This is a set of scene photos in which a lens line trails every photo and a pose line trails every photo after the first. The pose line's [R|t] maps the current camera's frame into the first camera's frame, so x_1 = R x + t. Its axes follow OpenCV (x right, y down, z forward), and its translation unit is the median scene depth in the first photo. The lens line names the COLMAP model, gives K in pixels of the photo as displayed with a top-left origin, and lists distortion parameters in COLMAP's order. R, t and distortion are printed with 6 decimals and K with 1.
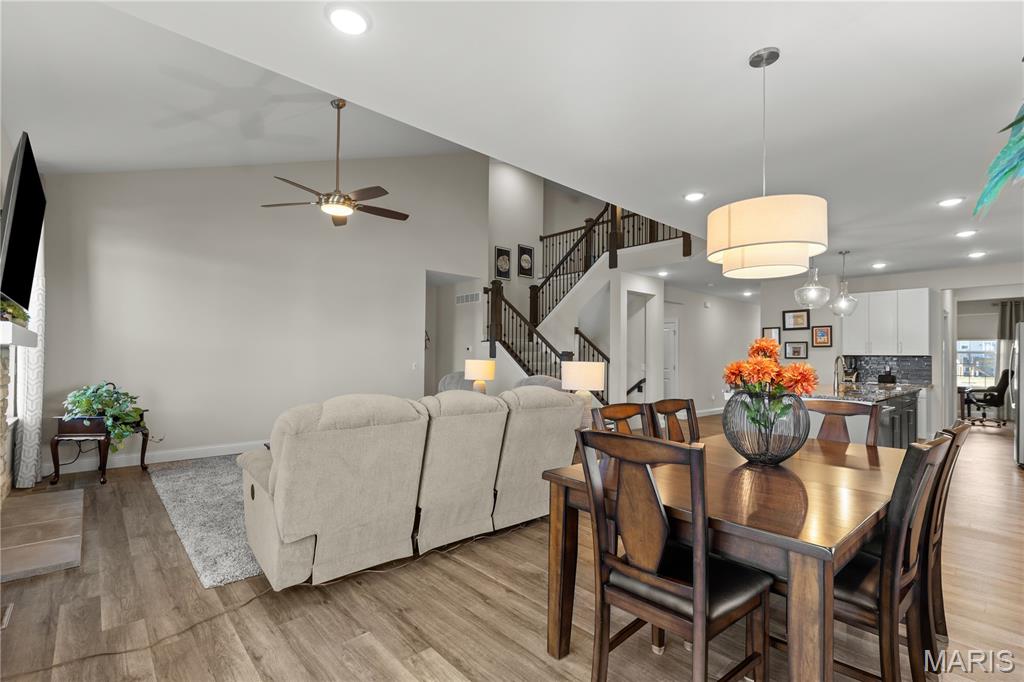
lens RADIAL K [[472.0, 0, 512.5], [0, 472.0, 342.9], [0, 0, 1]] dist [-0.000324, 0.000277]
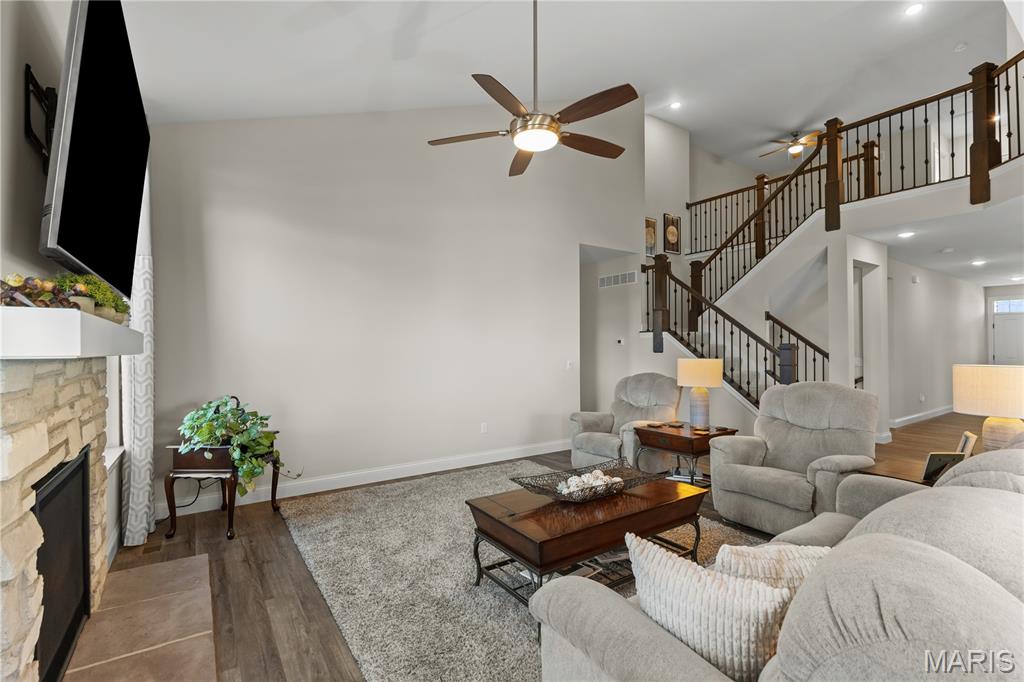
lens RADIAL K [[472.2, 0, 512.5], [0, 472.2, 338.1], [0, 0, 1]] dist [0.001884, 0.000151]
pose [[0.990136, -0.018649, -0.138865, -0.187219], [0.019864, 0.999776, 0.007370, -0.003733], [0.138696, -0.010055, 0.990284, 0.194165]]
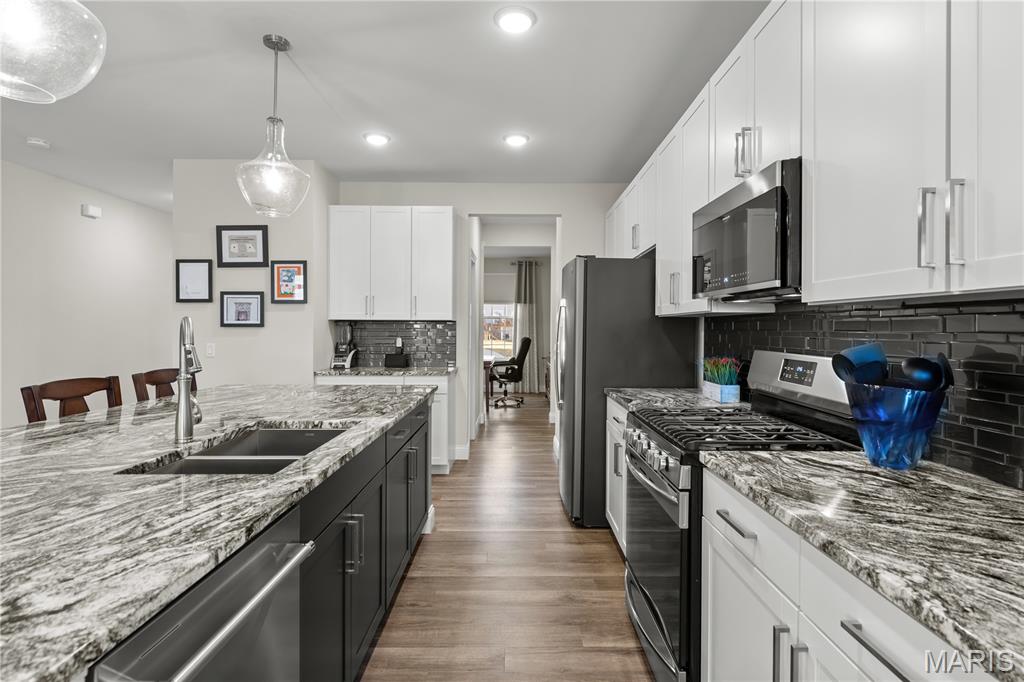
lens RADIAL K [[536.5, 0, 512.0], [0, 536.5, 341.0], [0, 0, 1]] dist [0.000440, 0.000016]
pose [[0.686164, -0.024964, 0.727018, 0.429185], [-0.016610, 0.998613, 0.049967, 0.017415], [-0.727257, -0.046361, 0.684798, 0.466179]]
